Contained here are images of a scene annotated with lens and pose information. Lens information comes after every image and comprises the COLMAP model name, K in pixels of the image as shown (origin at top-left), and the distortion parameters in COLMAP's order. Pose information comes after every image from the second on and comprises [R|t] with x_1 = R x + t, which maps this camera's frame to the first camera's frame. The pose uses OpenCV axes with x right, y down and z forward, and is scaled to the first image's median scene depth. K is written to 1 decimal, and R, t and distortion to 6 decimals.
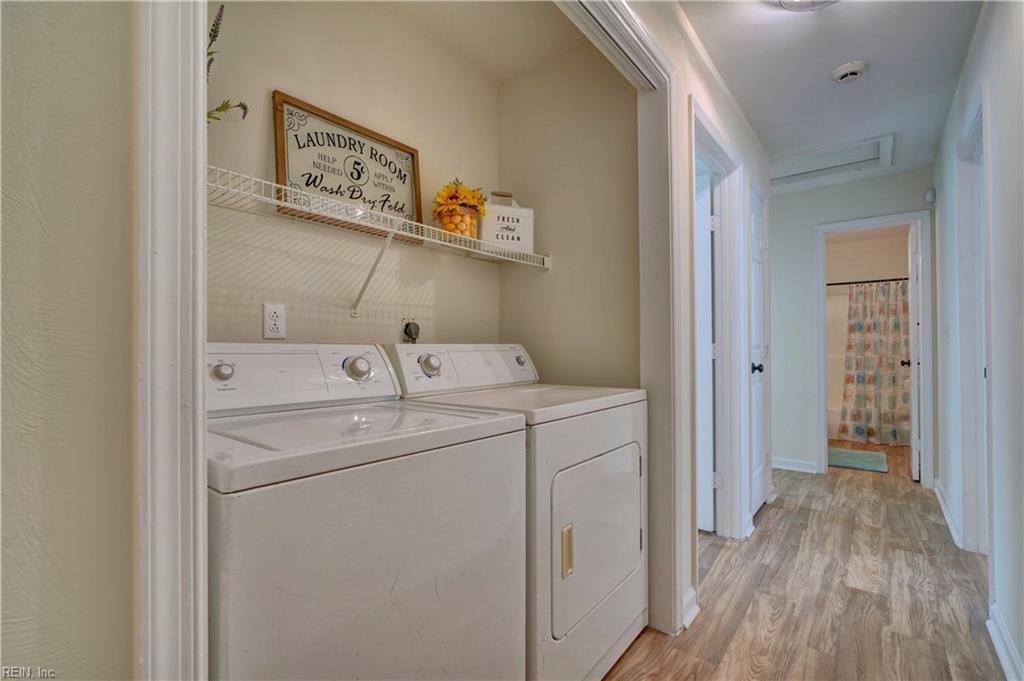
lens RADIAL K [[470.1, 0, 510.3], [0, 470.1, 341.9], [0, 0, 1]] dist [0.004076, 0.001596]
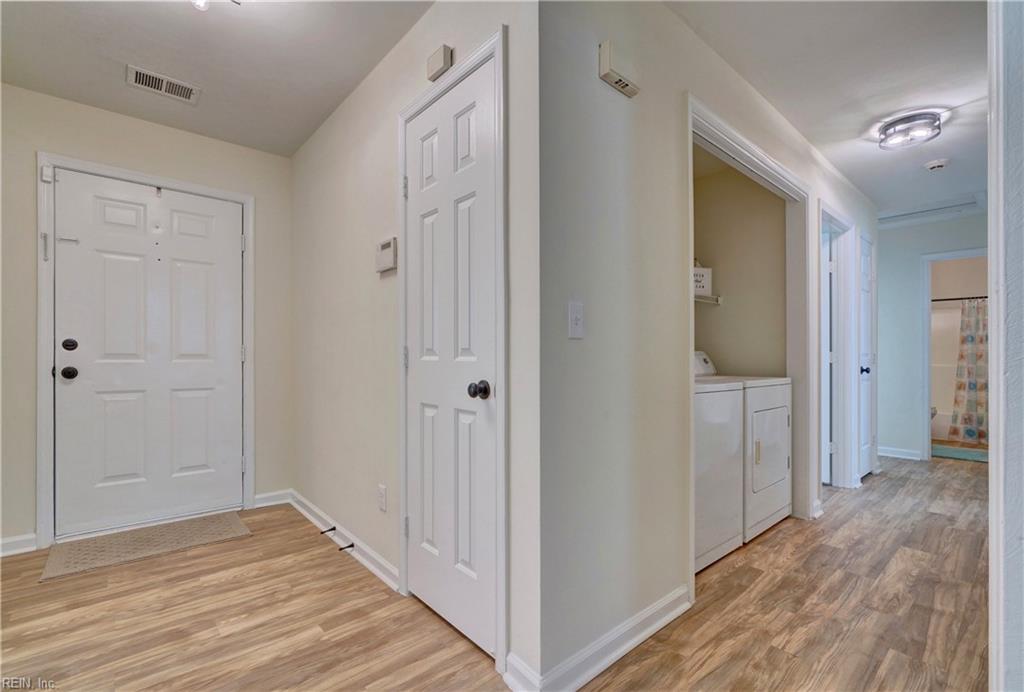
lens RADIAL K [[470.1, 0, 514.3], [0, 470.1, 350.7], [0, 0, 1]] dist [0.004076, 0.001596]
pose [[0.986405, 0.007528, -0.164160, -0.256852], [-0.007279, 0.999971, 0.002117, 0.003199], [0.164171, -0.000893, 0.986432, -0.518384]]
